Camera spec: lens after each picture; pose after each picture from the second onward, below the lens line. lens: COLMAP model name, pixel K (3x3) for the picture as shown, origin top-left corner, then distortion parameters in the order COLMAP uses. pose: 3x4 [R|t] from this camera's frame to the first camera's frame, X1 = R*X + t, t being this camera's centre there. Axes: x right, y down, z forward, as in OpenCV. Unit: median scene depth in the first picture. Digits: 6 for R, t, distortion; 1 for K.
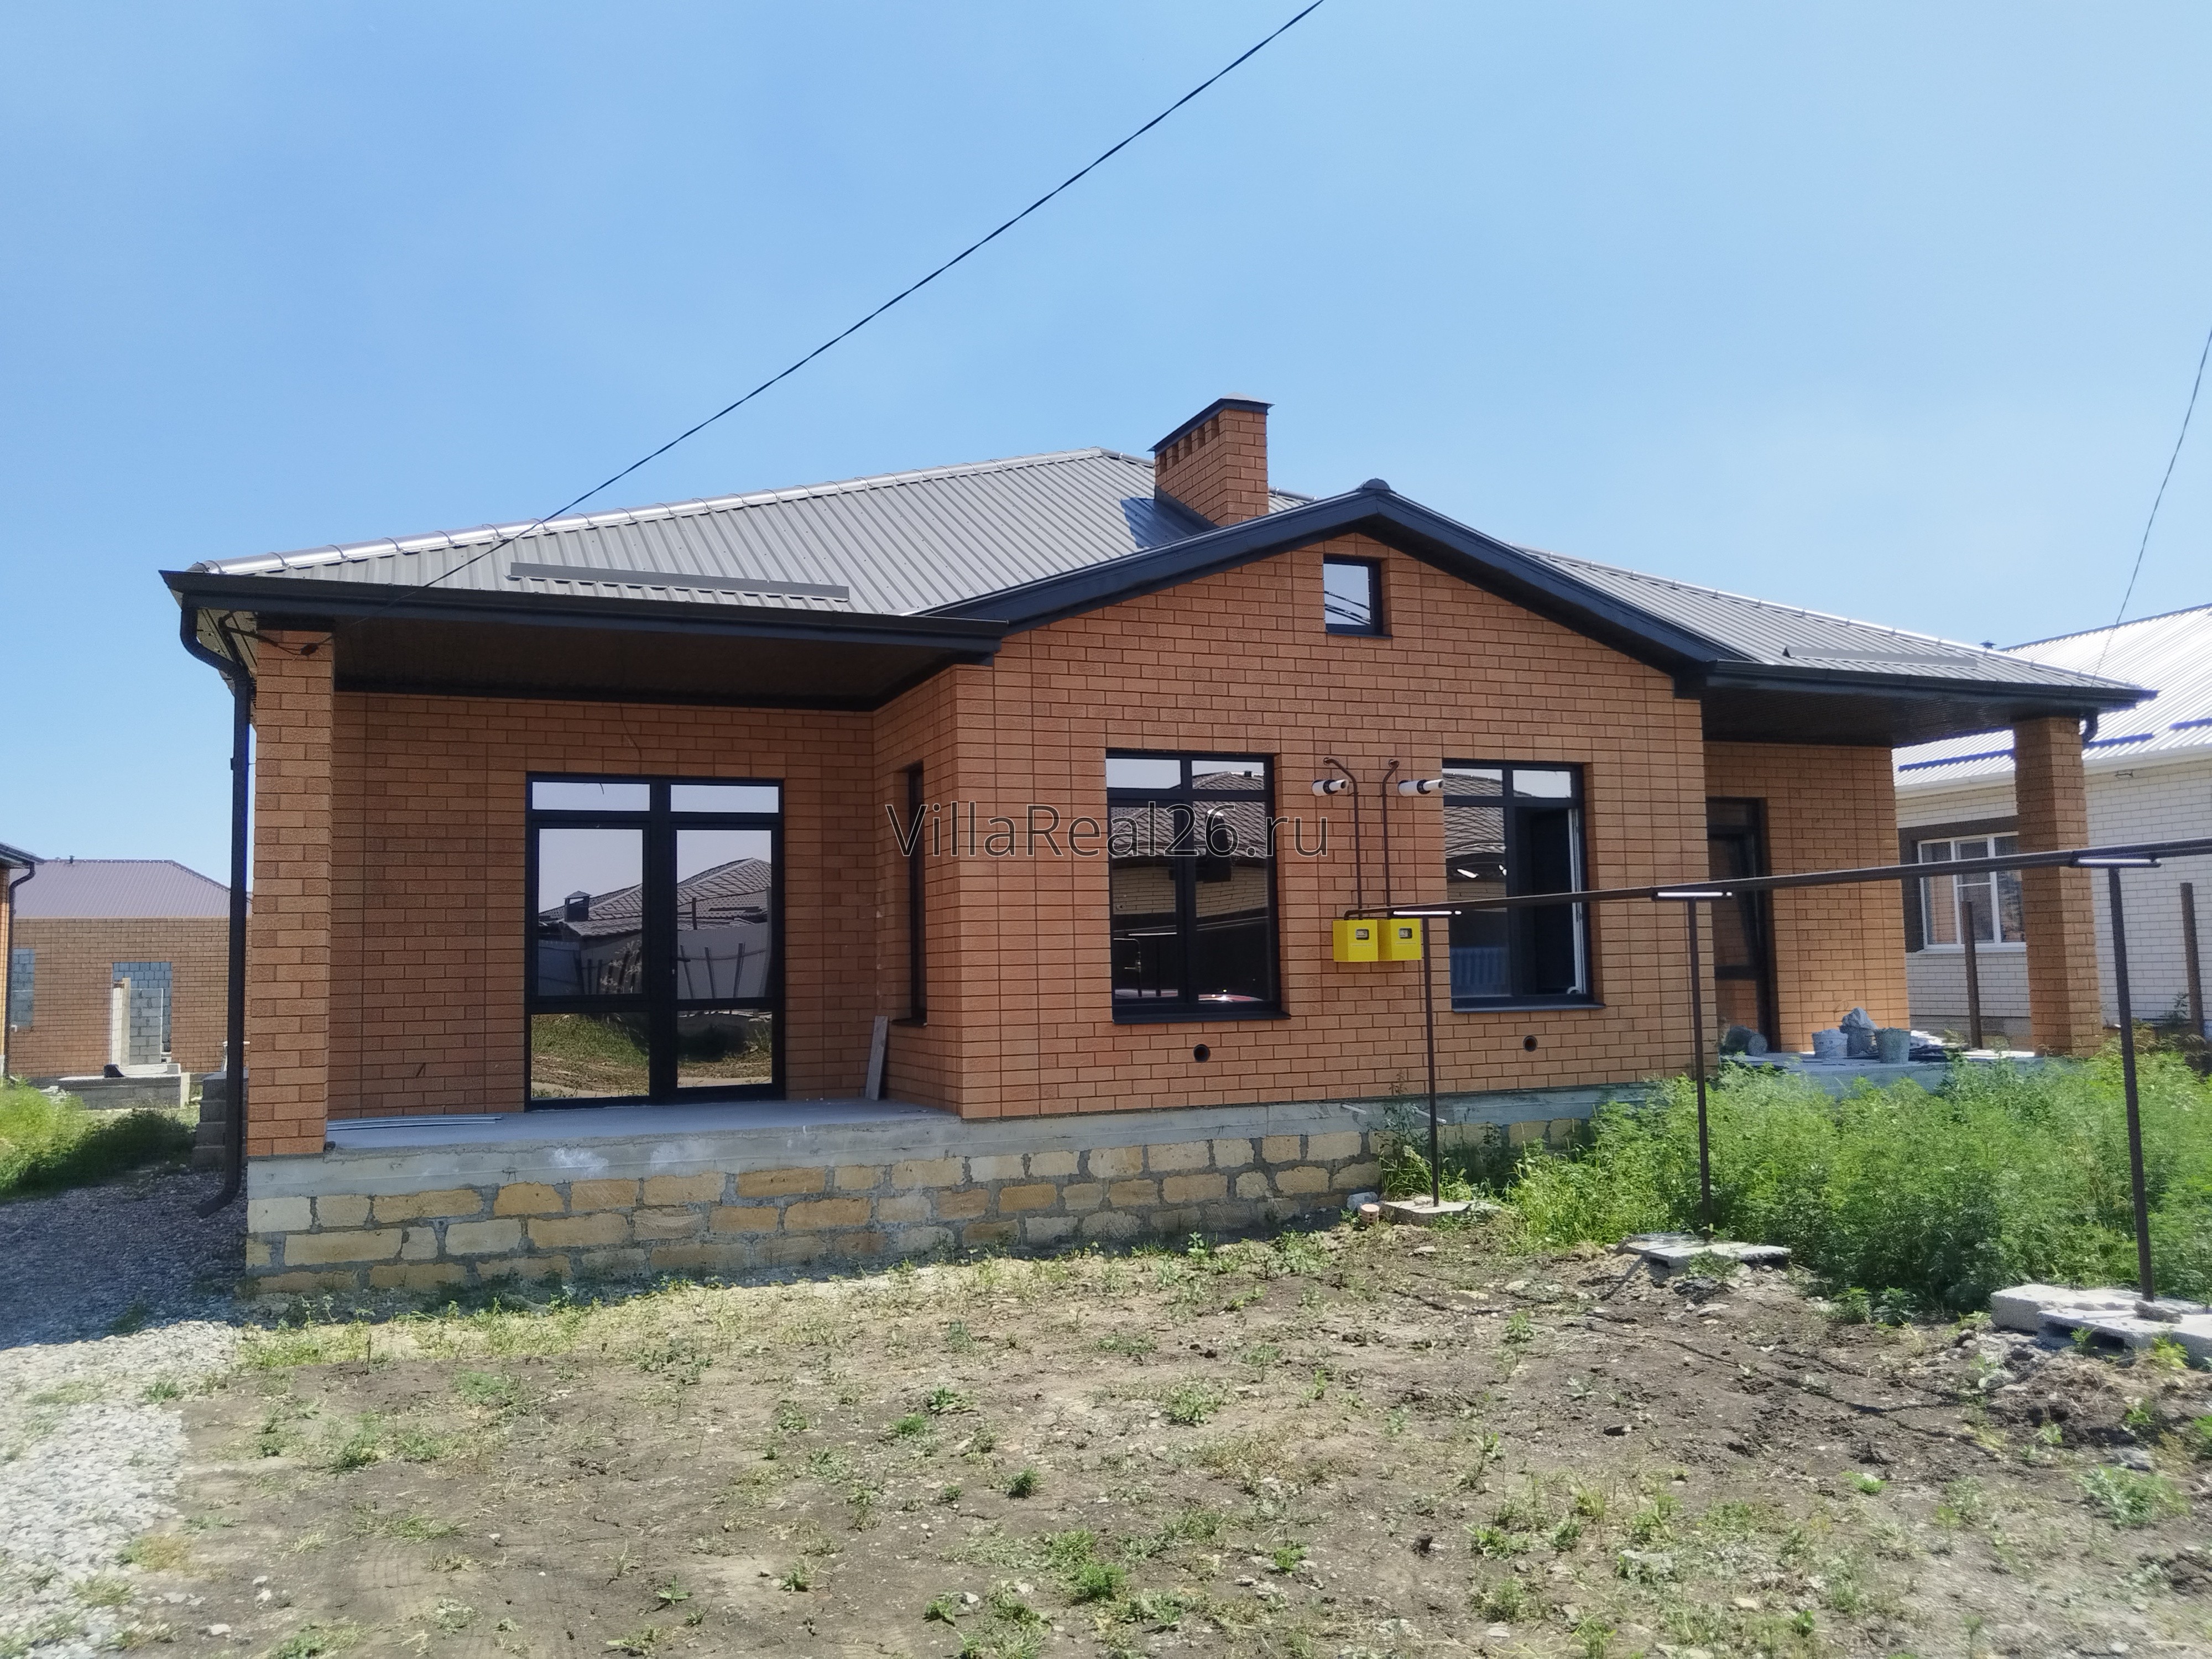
lens RADIAL K [[1759.1, 0, 1106.0], [0, 1759.1, 829.5], [0, 0, 1]] dist [-0.004932, 0.001784]
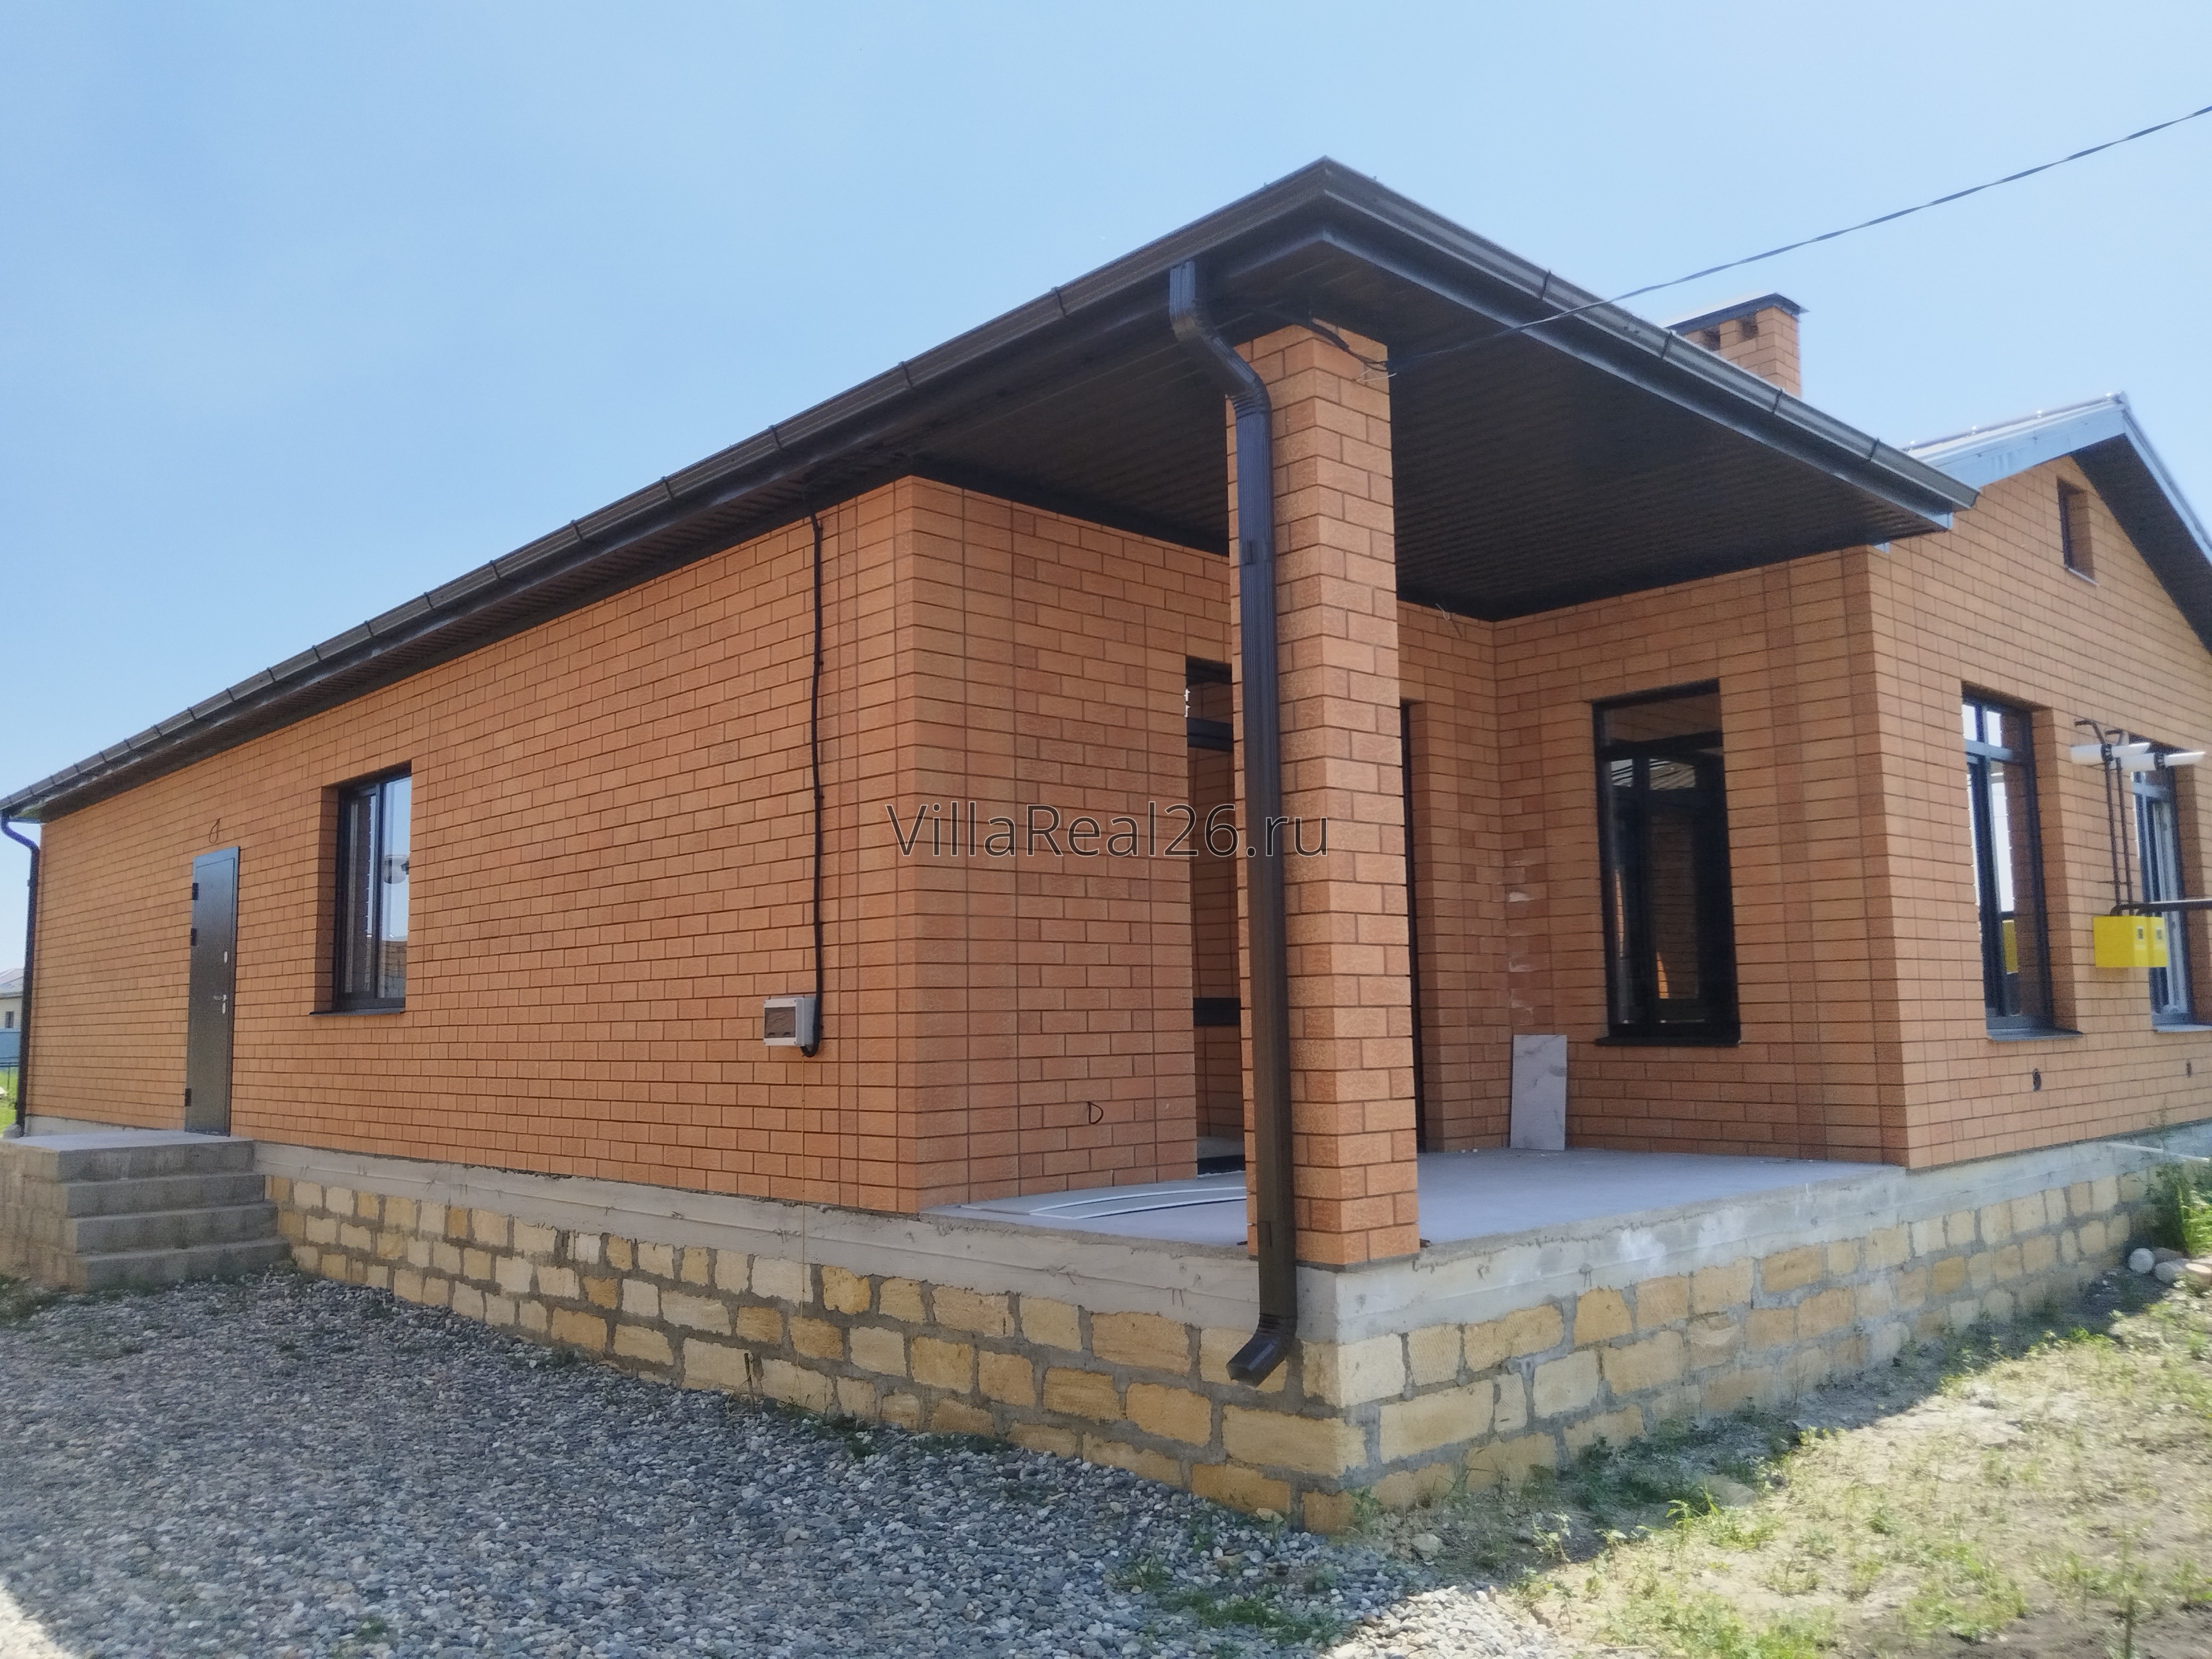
lens RADIAL K [[1728.7, 0, 1106.0], [0, 1728.7, 829.5], [0, 0, 1]] dist [0.005271, -0.004243]
pose [[0.930817, 0.047957, 0.362327, -0.716386], [-0.035302, 0.998516, -0.041470, 0.072910], [-0.363778, 0.025810, 0.931128, 0.499838]]
